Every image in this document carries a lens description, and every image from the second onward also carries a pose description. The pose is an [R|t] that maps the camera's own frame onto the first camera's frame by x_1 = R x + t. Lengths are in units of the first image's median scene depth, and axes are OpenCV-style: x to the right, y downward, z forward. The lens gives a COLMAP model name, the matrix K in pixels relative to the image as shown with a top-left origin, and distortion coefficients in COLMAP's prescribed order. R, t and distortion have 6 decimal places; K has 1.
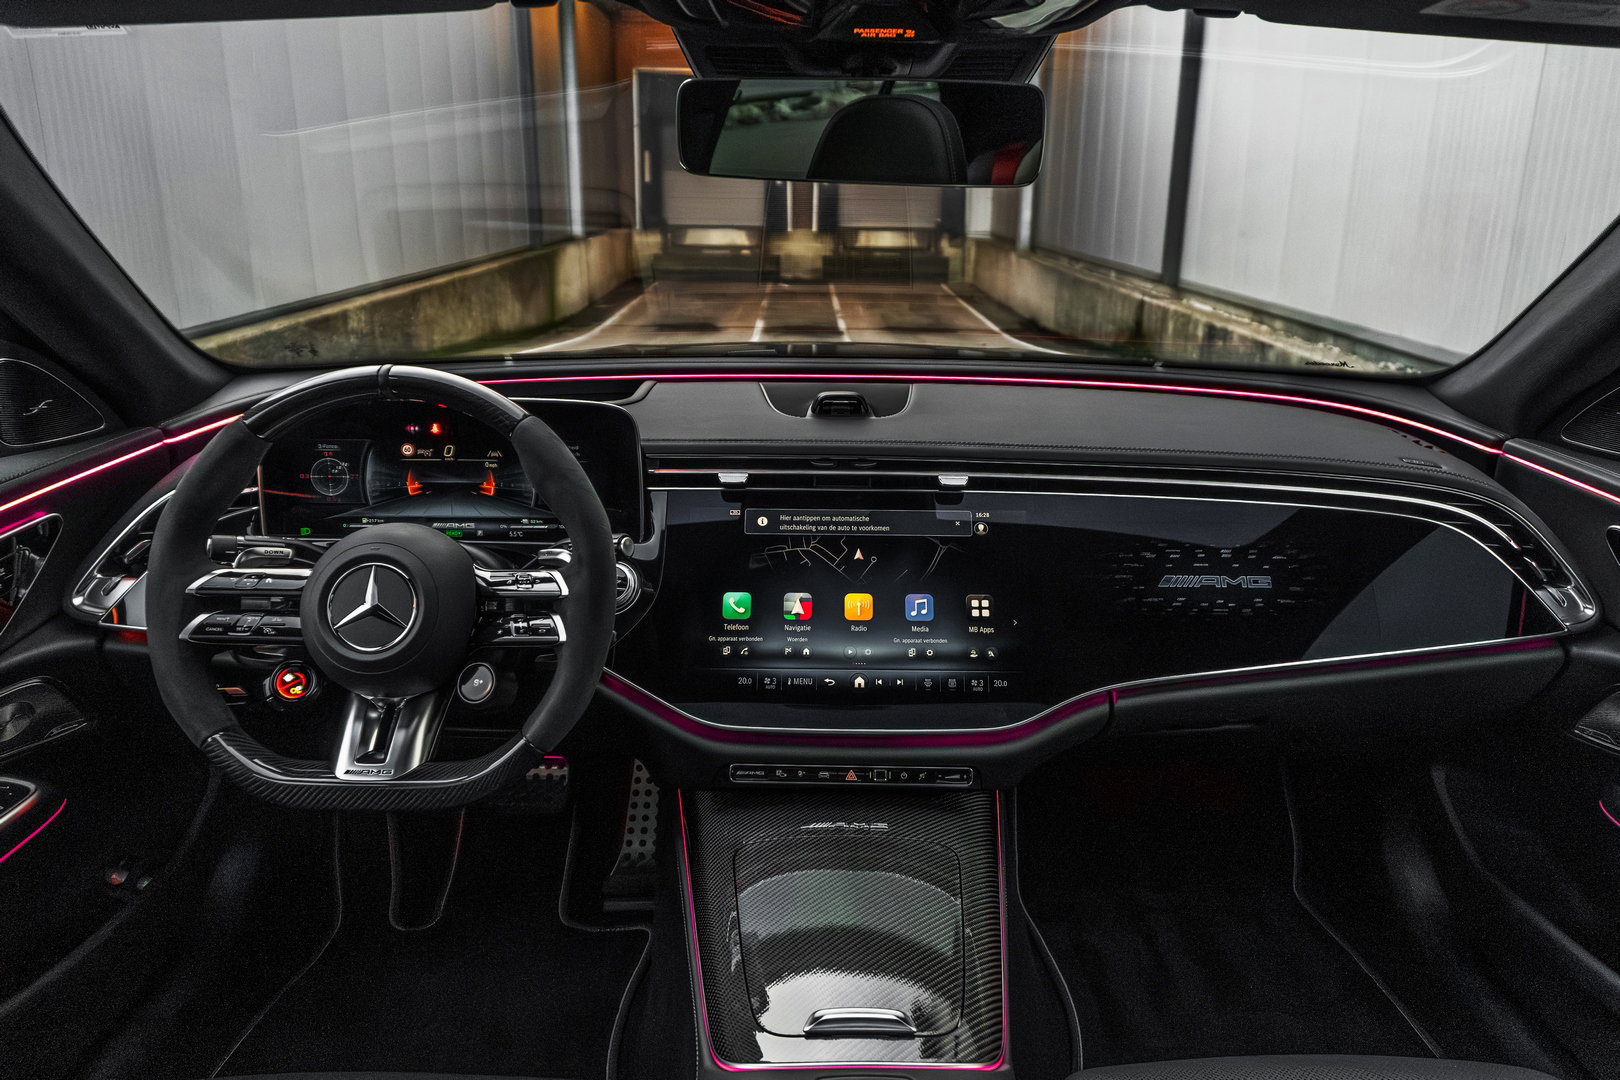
lens RADIAL K [[1151.4, 0, 810.0], [0, 1151.4, 540.0], [0, 0, 1]] dist [-0.003410, -0.001868]
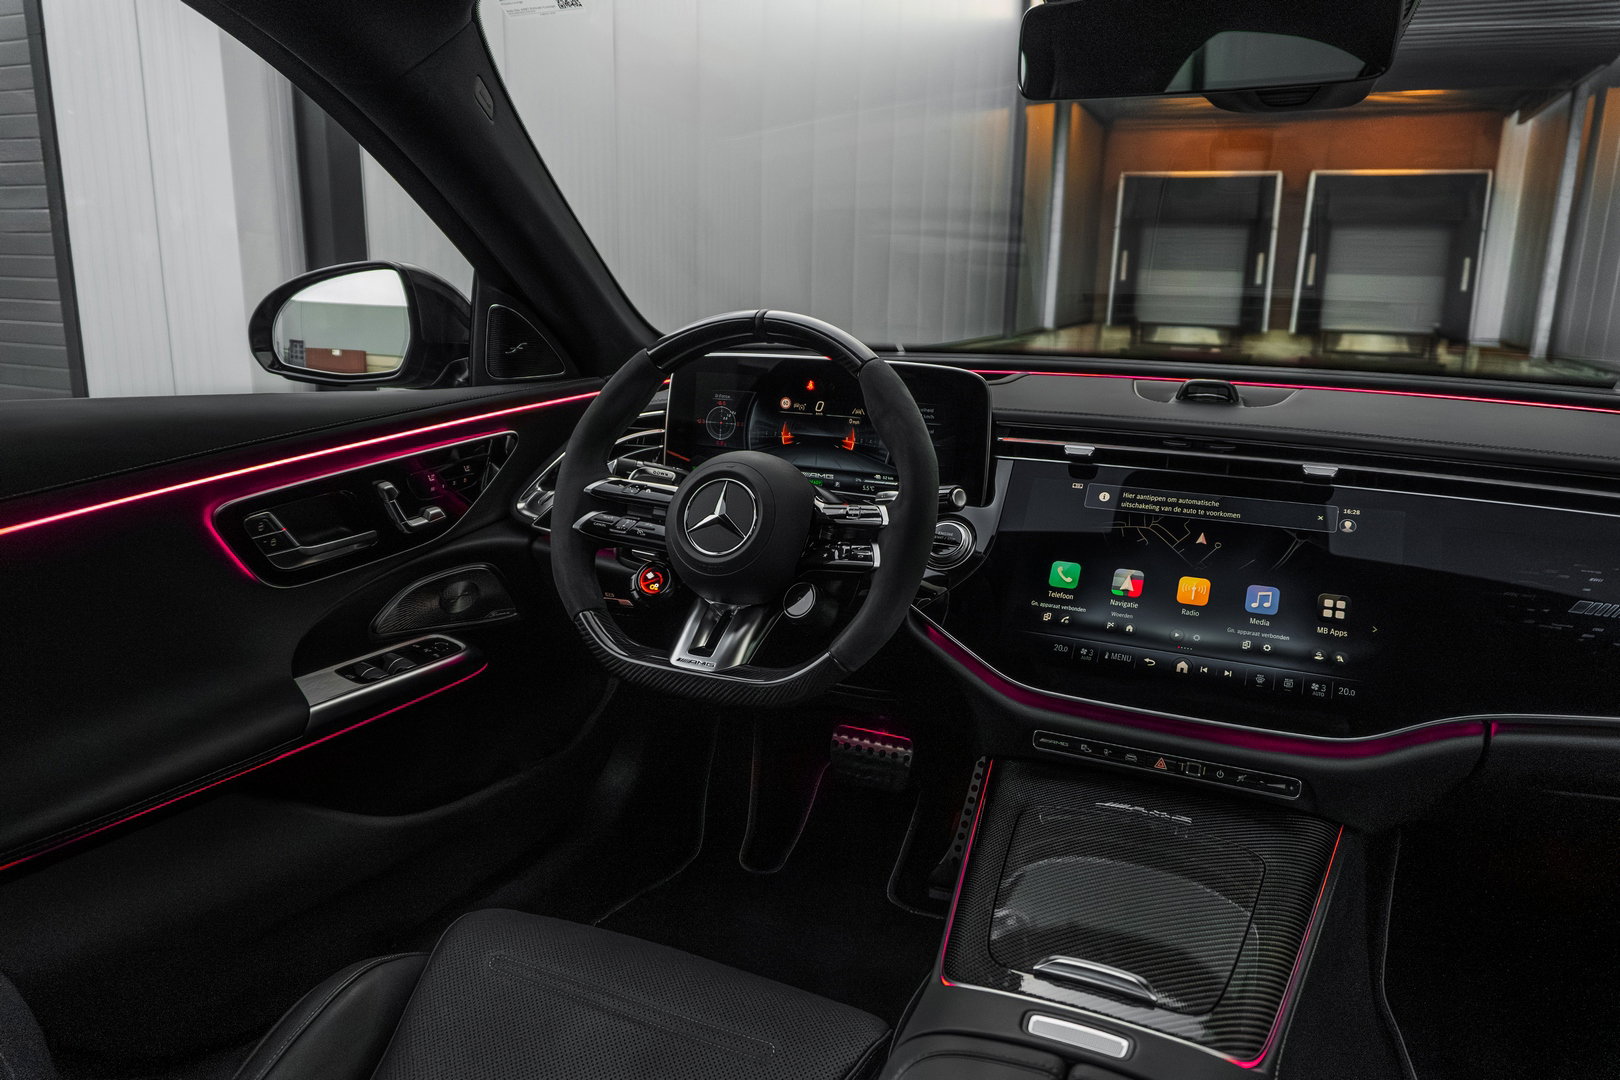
lens RADIAL K [[1100.9, 0, 810.0], [0, 1100.9, 540.0], [0, 0, 1]] dist [-0.006654, -0.000553]
pose [[0.916076, 0.104898, -0.387042, 0.099543], [-0.135021, 0.989509, -0.051395, 0.106108], [0.377590, 0.099341, 0.920629, 0.043410]]
